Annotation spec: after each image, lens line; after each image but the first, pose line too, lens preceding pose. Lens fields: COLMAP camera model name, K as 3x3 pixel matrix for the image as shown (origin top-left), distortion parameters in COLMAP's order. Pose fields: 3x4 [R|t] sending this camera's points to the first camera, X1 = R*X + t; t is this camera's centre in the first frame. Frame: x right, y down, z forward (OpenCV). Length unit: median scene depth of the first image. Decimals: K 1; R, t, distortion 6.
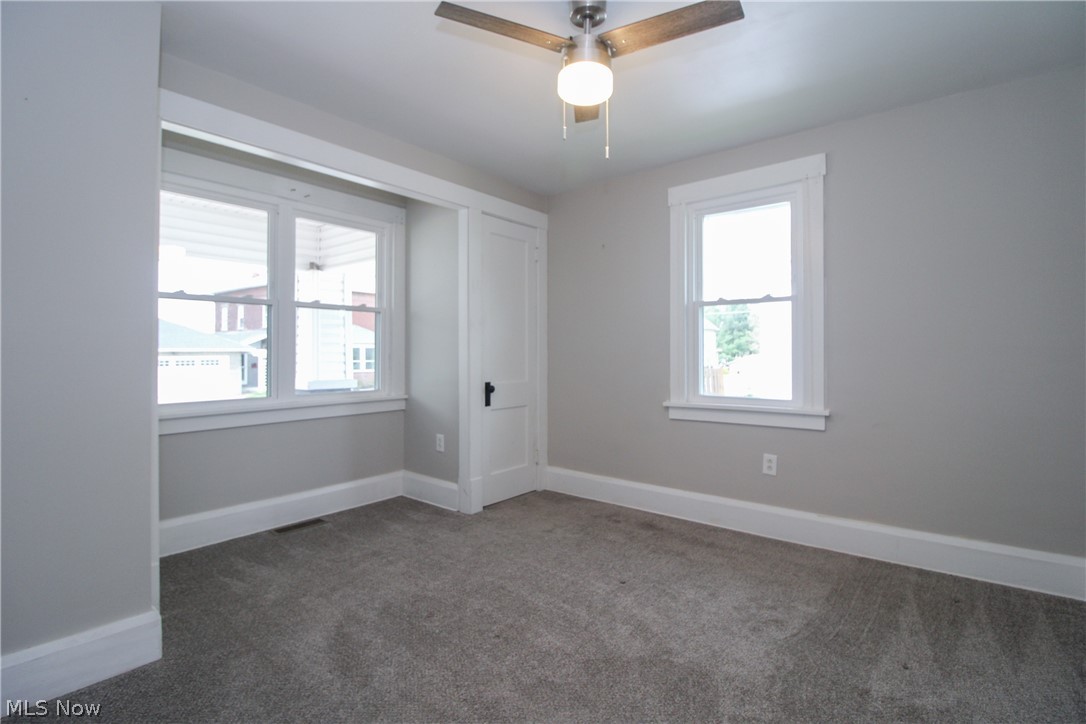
lens RADIAL K [[512.5, 0, 542.5], [0, 512.5, 357.4], [0, 0, 1]] dist [-0.003563, -0.010092]
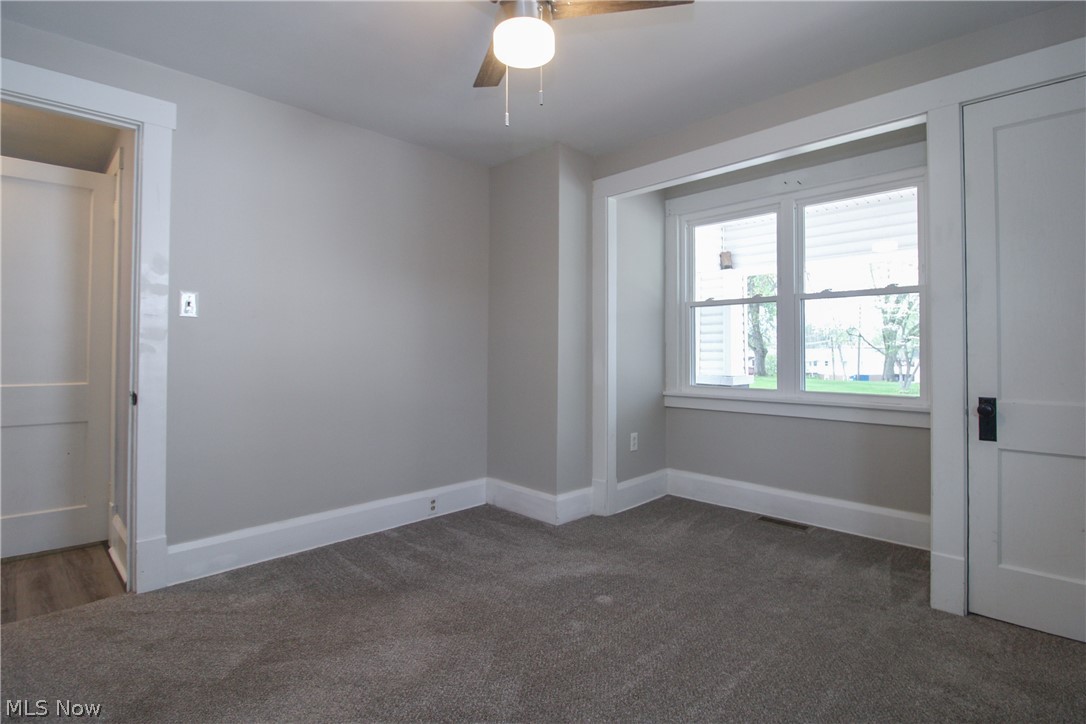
lens RADIAL K [[512.5, 0, 543.7], [0, 512.5, 352.9], [0, 0, 1]] dist [-0.003563, -0.010092]
pose [[-0.103520, 0.004486, -0.994617, 0.538954], [-0.006882, 0.999963, 0.005226, -0.000185], [0.994604, 0.007386, -0.103486, 0.624251]]
